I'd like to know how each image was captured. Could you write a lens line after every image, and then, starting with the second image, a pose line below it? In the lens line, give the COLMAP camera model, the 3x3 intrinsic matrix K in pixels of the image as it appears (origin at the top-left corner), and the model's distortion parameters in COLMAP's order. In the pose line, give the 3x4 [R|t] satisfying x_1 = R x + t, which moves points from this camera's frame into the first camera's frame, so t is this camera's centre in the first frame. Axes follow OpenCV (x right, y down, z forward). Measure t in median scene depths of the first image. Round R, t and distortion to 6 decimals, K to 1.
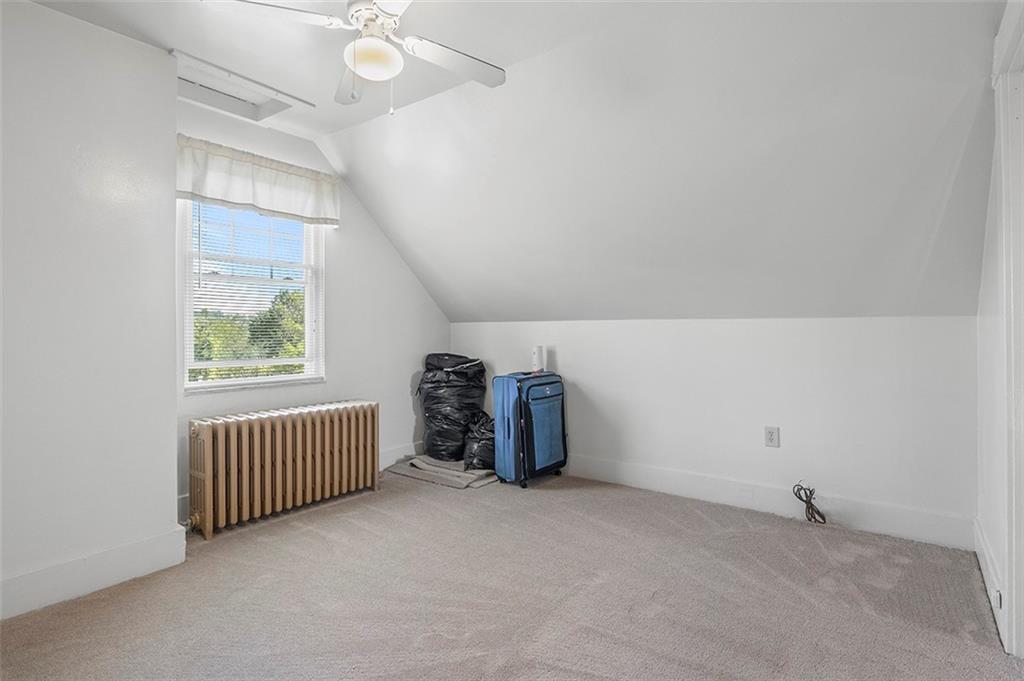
lens RADIAL K [[508.5, 0, 510.2], [0, 508.5, 333.4], [0, 0, 1]] dist [-0.006365, -0.000466]
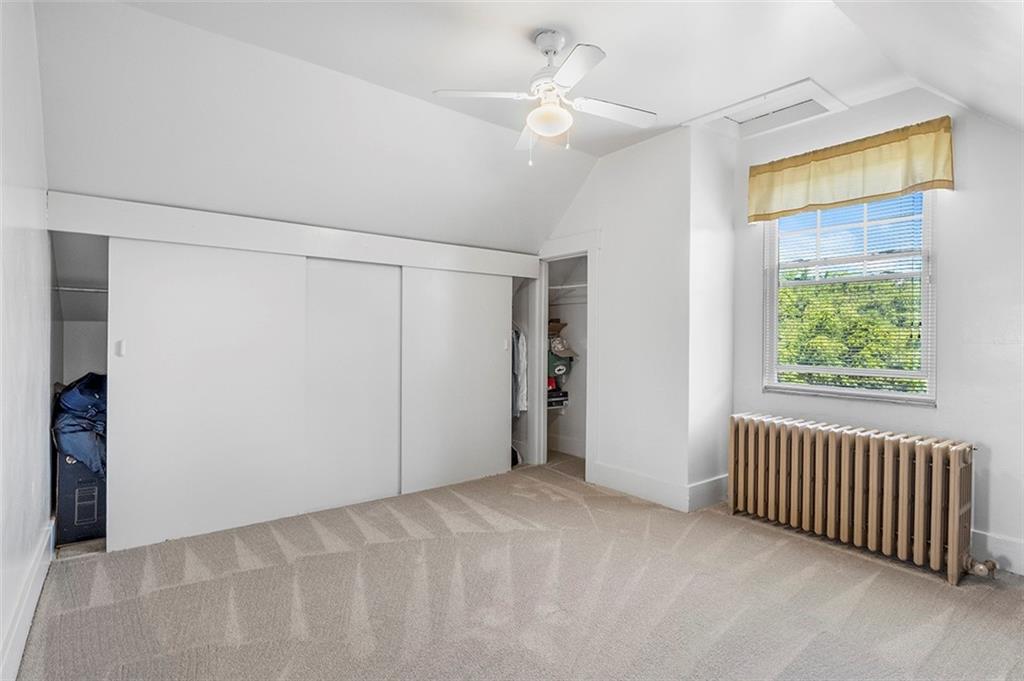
lens RADIAL K [[508.5, 0, 510.2], [0, 508.5, 338.1], [0, 0, 1]] dist [-0.006365, -0.000466]
pose [[-0.262036, 0.008669, -0.965019, 0.564506], [-0.015924, 0.999785, 0.013305, -0.004682], [0.964927, 0.018853, -0.261842, 0.697306]]
